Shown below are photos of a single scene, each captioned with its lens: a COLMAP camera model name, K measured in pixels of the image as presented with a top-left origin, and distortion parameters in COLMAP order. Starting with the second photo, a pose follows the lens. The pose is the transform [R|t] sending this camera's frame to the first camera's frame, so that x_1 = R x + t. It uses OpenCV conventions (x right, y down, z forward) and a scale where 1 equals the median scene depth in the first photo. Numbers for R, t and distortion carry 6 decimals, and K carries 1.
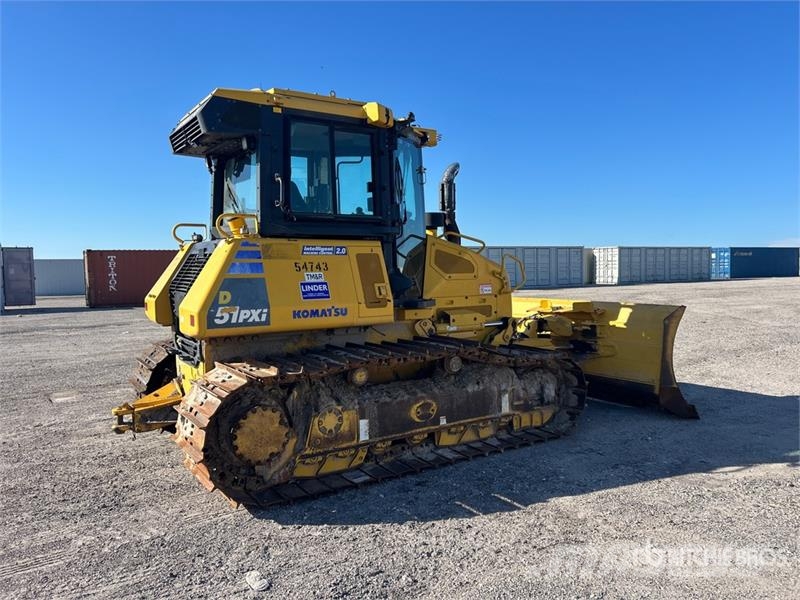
lens RADIAL K [[587.7, 0, 400.0], [0, 587.7, 300.0], [0, 0, 1]] dist [-0.000904, -0.001039]
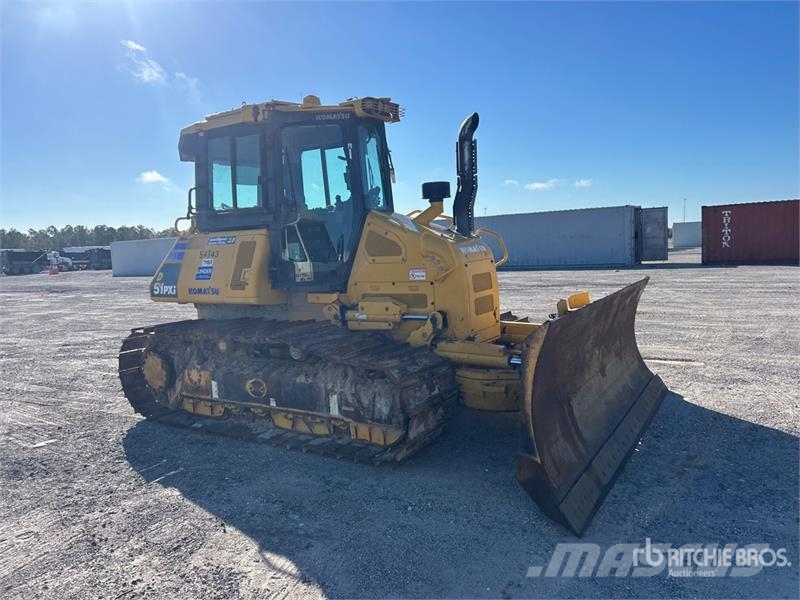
lens RADIAL K [[587.7, 0, 400.0], [0, 587.7, 300.0], [0, 0, 1]] dist [-0.000904, -0.001039]
pose [[0.434249, 0.083191, -0.896943, 1.000179], [-0.009917, 0.996107, 0.087587, -0.062587], [0.900738, -0.029140, 0.433384, 0.696366]]
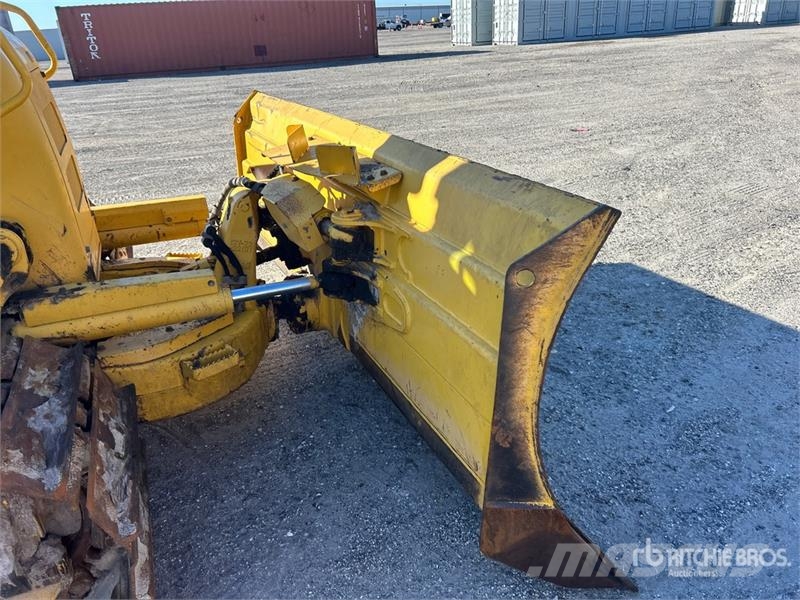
lens RADIAL K [[607.8, 0, 399.4], [0, 607.8, 299.5], [0, 0, 1]] dist [0.045641, -0.049225]
pose [[0.990134, 0.022901, -0.138239, 0.479908], [0.029992, 0.929053, 0.368728, -0.048119], [0.136876, -0.369236, 0.919201, 0.844044]]
